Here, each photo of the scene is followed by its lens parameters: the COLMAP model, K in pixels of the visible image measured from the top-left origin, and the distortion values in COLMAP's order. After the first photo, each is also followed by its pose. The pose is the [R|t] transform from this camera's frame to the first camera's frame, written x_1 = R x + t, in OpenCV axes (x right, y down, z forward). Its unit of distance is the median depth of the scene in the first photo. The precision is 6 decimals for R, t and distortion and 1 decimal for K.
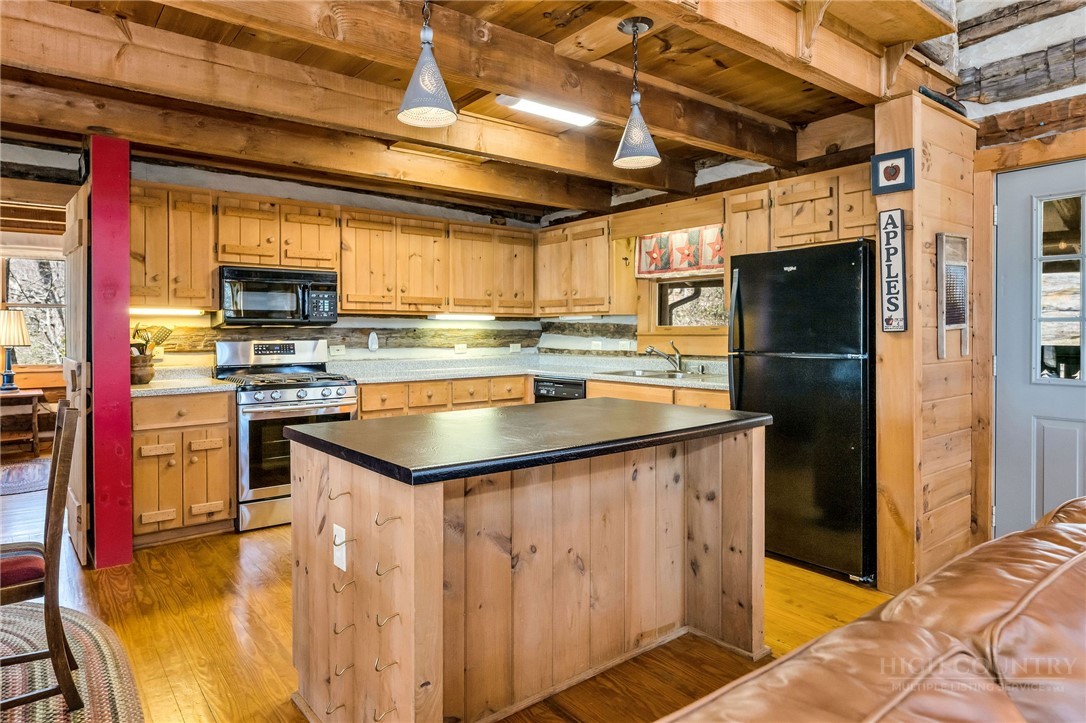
lens RADIAL K [[647.6, 0, 534.3], [0, 647.6, 325.2], [0, 0, 1]] dist [-0.000229, -0.000312]
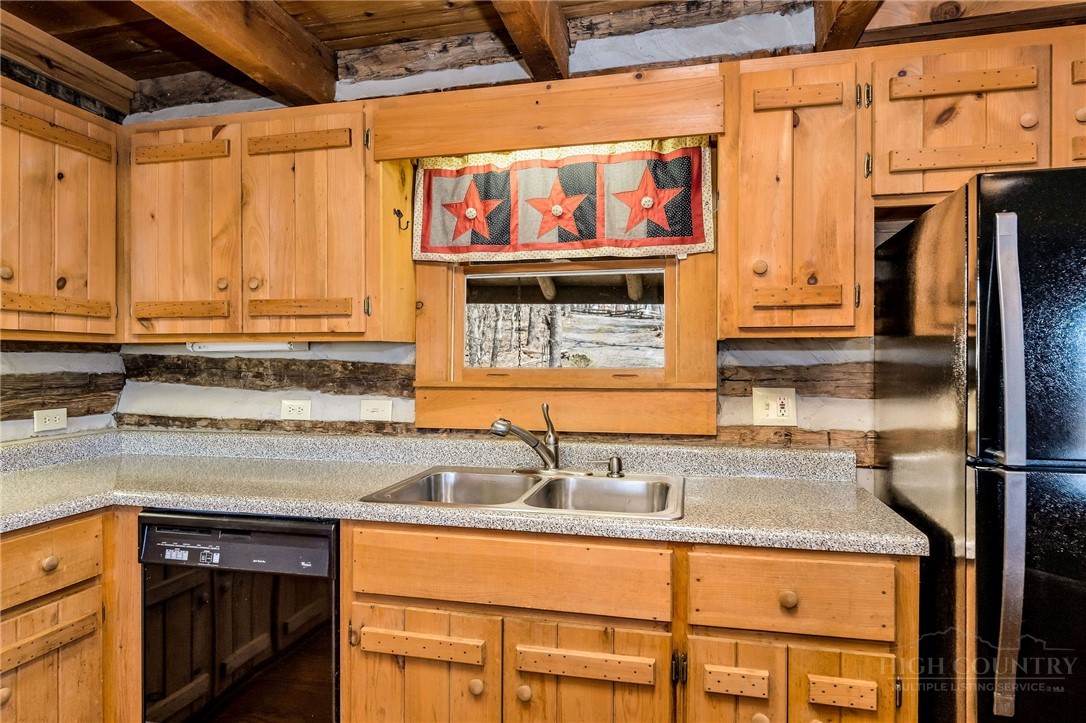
lens RADIAL K [[689.6, 0, 625.5], [0, 689.6, 361.5], [0, 0, 1]] dist [-0.000458, -0.000093]
pose [[0.760472, 0.003678, 0.649360, -0.055347], [-0.007993, 0.999961, 0.003696, -0.007518], [-0.649322, -0.008002, 0.760472, 0.700357]]
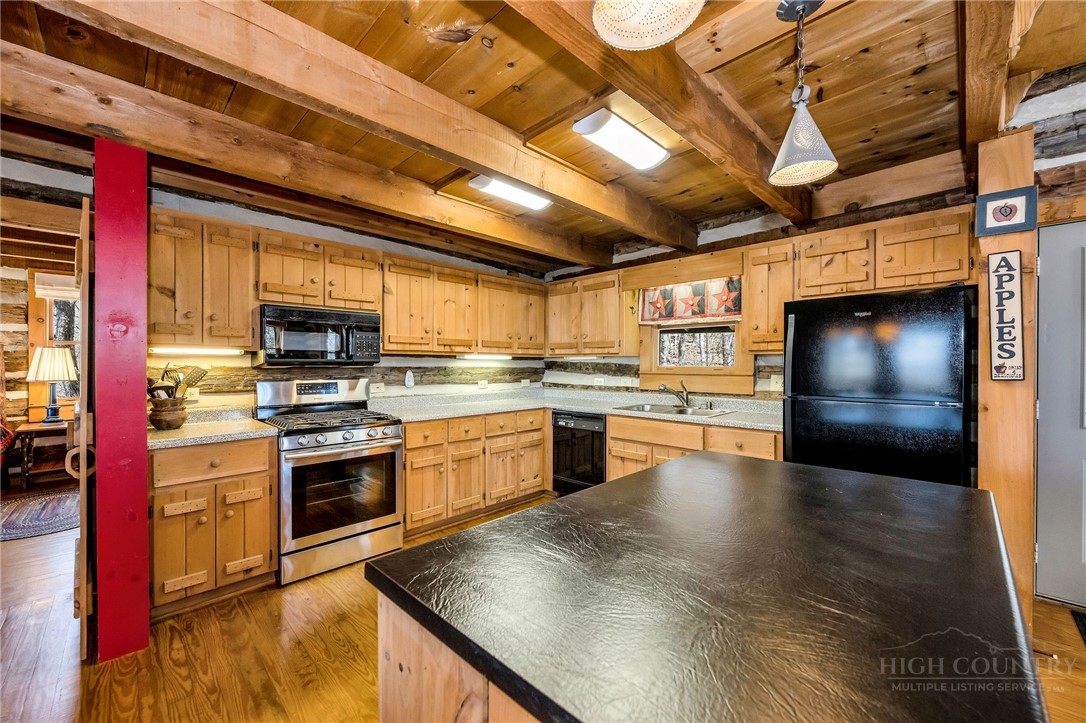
lens RADIAL K [[455.0, 0, 543.0], [0, 455.0, 361.5], [0, 0, 1]] dist [-0.000605, 0.000011]
pose [[0.995267, 0.005877, 0.096998, -0.122002], [-0.006138, 0.999978, 0.002389, -0.009573], [-0.096982, -0.002973, 0.995282, 0.262685]]
